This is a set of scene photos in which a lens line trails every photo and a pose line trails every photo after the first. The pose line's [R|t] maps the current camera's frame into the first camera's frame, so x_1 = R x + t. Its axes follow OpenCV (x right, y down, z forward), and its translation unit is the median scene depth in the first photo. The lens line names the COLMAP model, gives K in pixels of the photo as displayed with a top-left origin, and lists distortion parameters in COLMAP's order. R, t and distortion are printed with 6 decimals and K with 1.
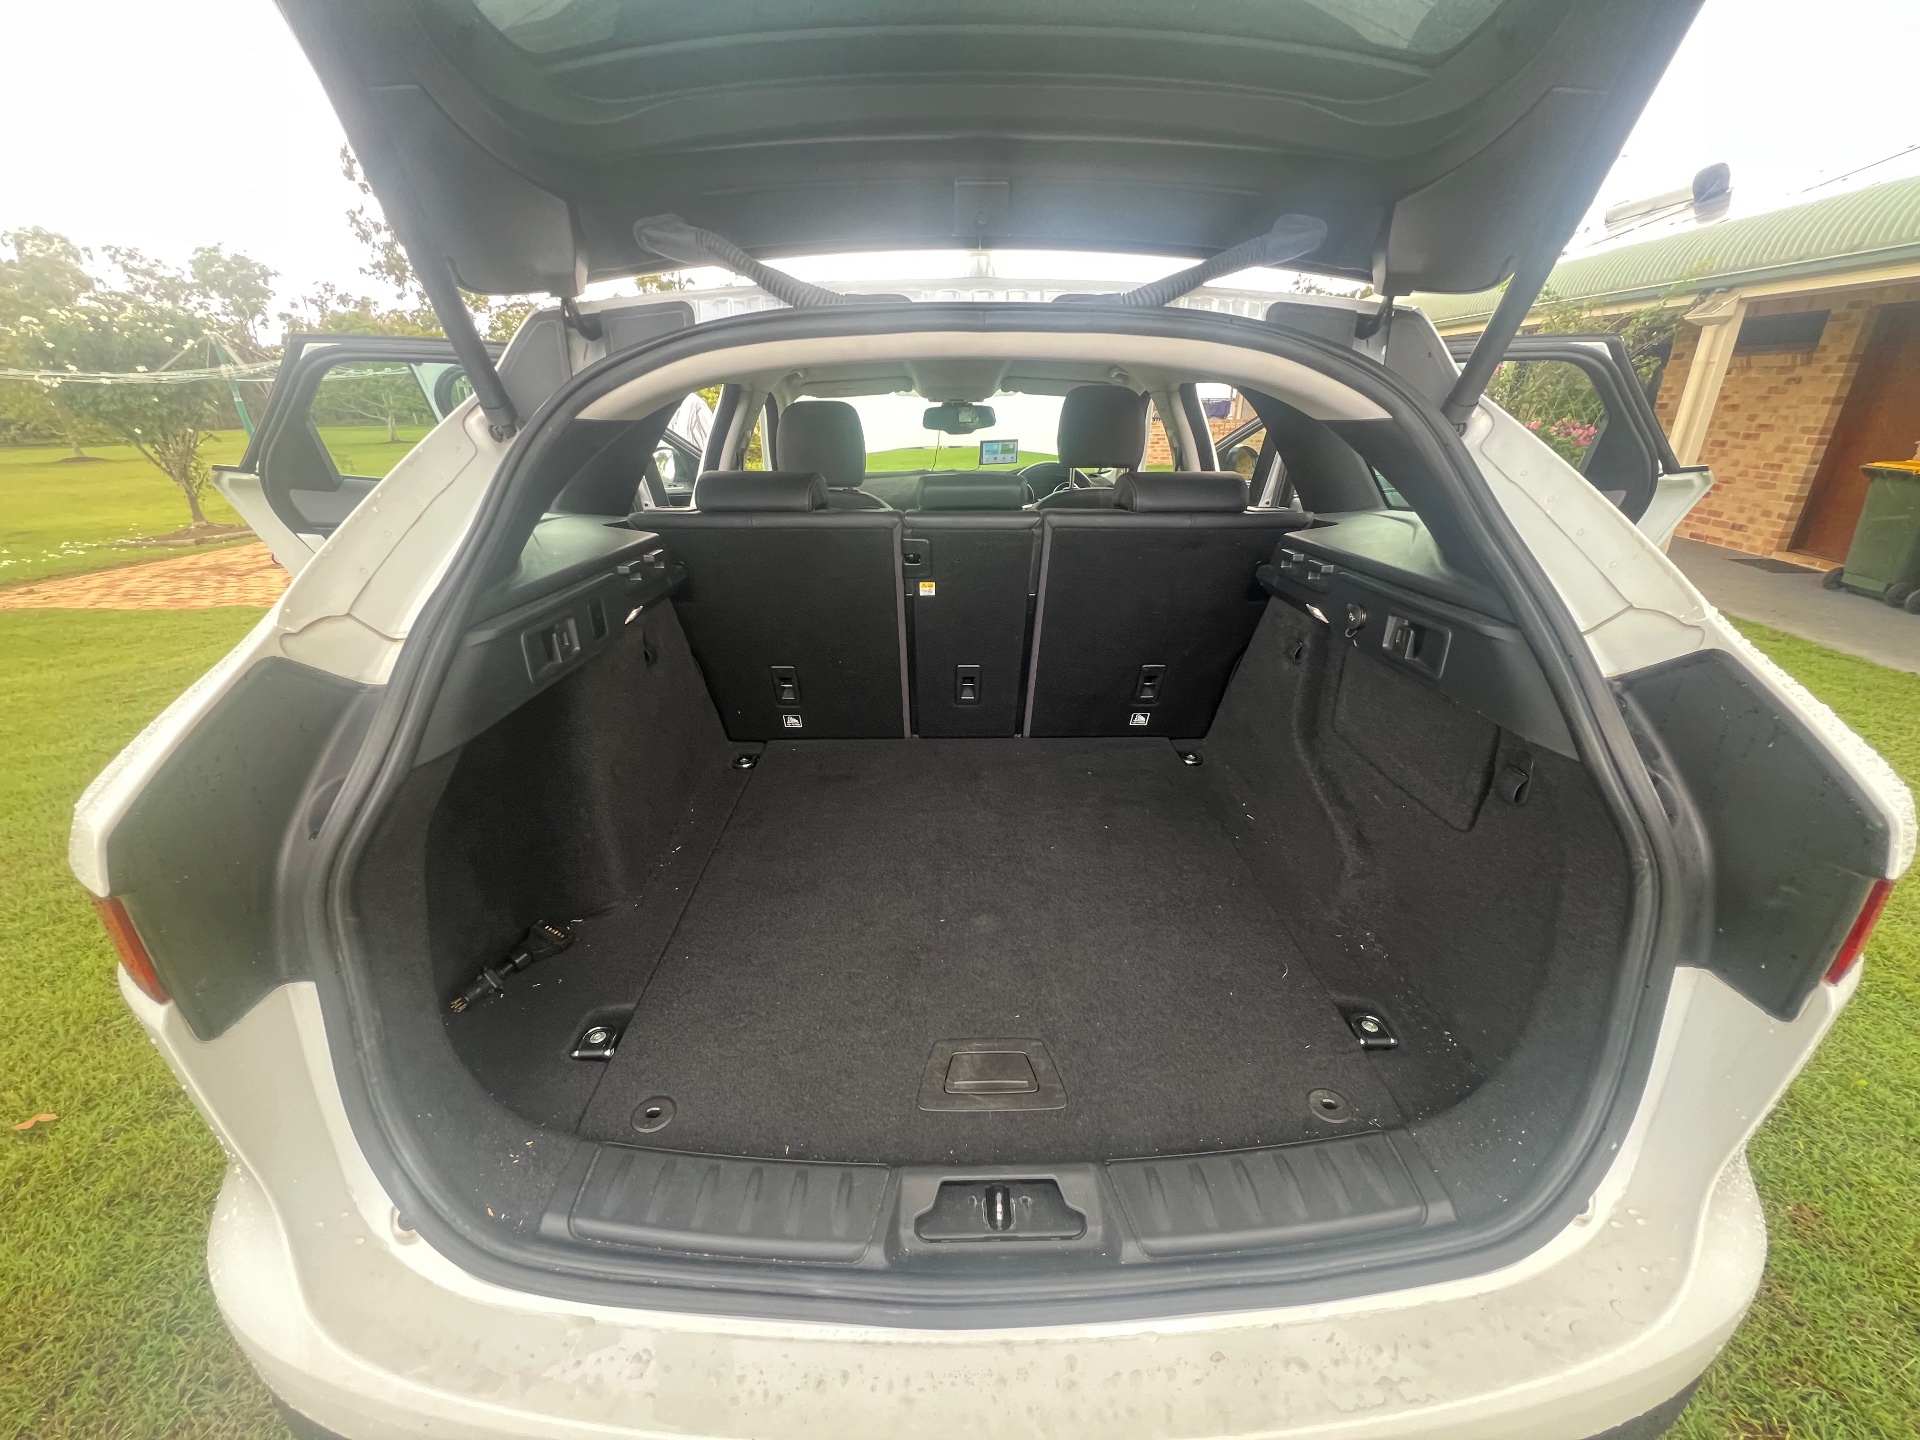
lens RADIAL K [[775.8, 0, 956.9], [0, 775.8, 719.7], [0, 0, 1]] dist [-0.002074, -0.000378]
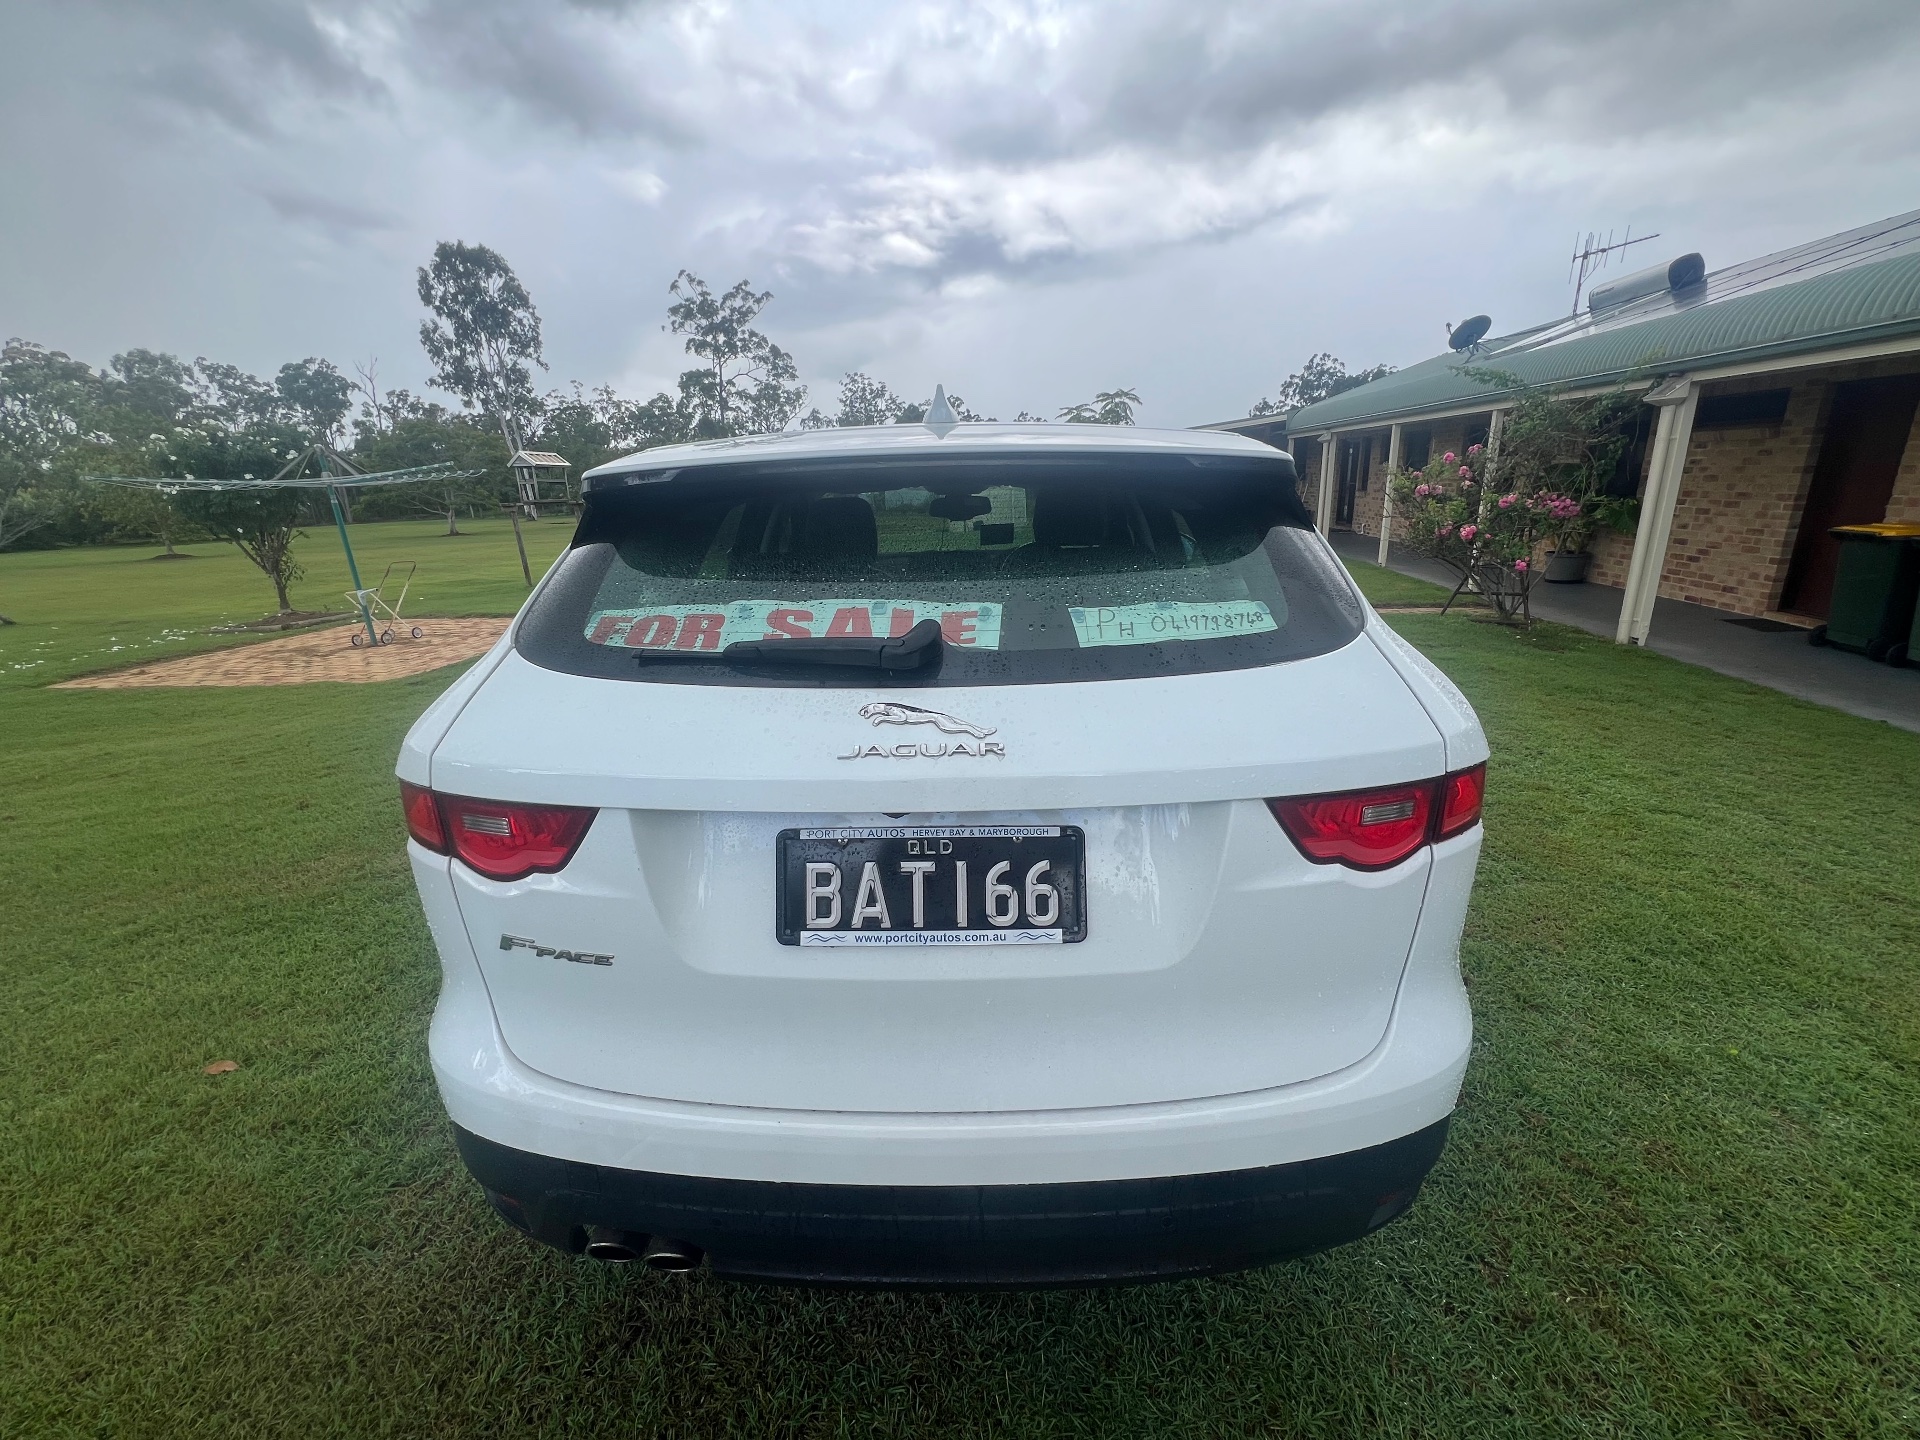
lens RADIAL K [[770.0, 0, 960.0], [0, 770.0, 720.0], [0, 0, 1]] dist [-0.003798, 0.000305]
pose [[0.999402, -0.012288, -0.032310, 0.012120], [0.009180, 0.995468, -0.094655, 0.014865], [0.033327, 0.094302, 0.994986, -0.044818]]
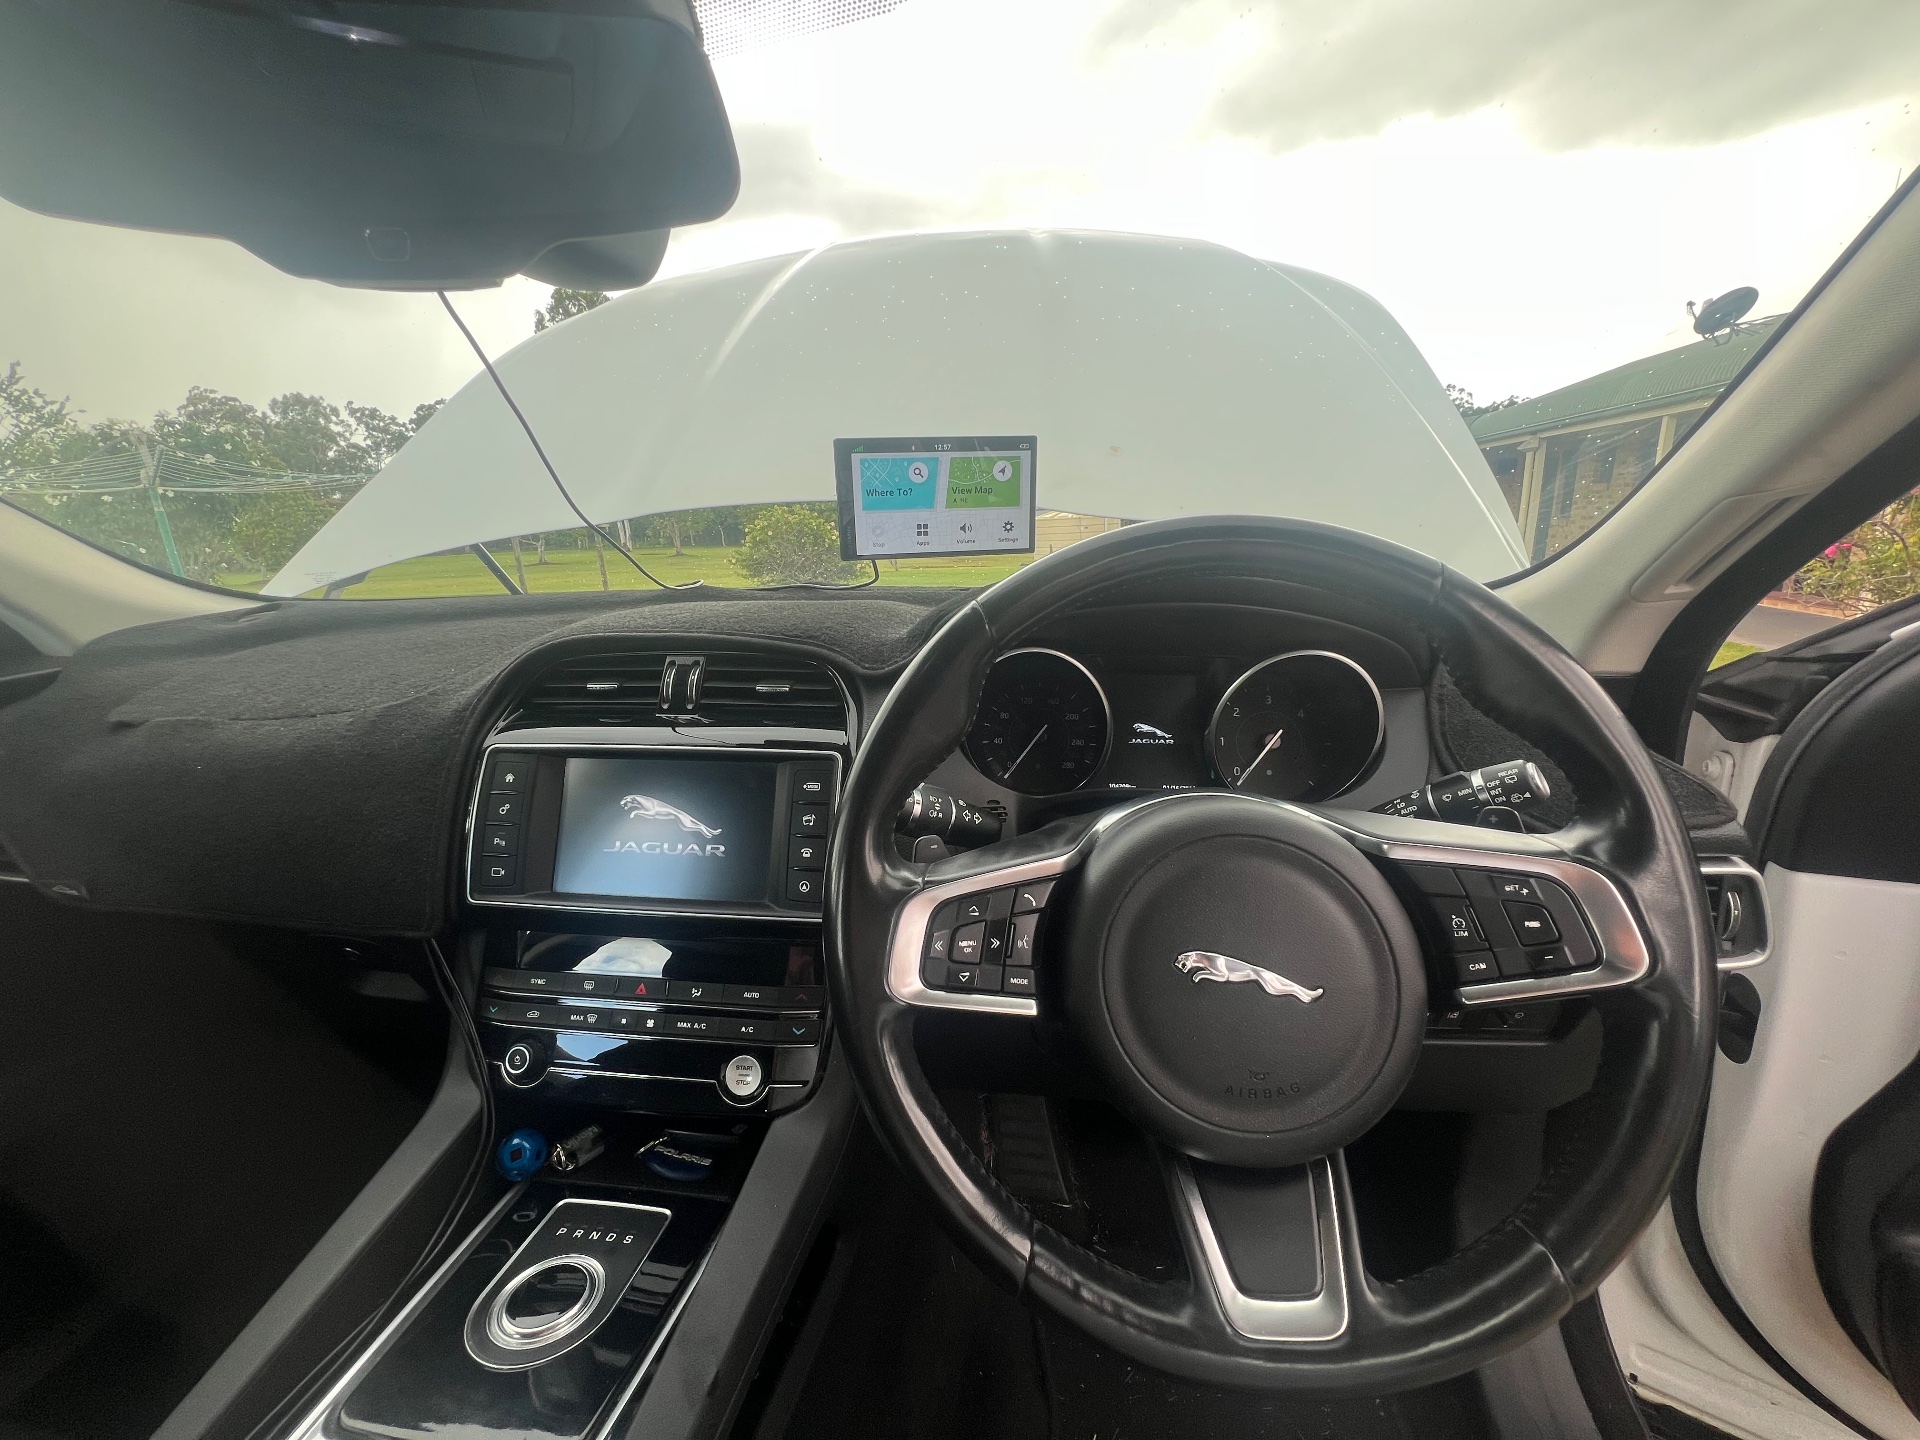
lens RADIAL K [[775.8, 0, 956.9], [0, 775.8, 719.7], [0, 0, 1]] dist [-0.002074, -0.000378]
pose [[0.988131, 0.019519, -0.152369, 0.053296], [-0.041021, 0.989404, -0.139276, -0.165396], [0.148036, 0.143874, 0.978461, 0.511149]]
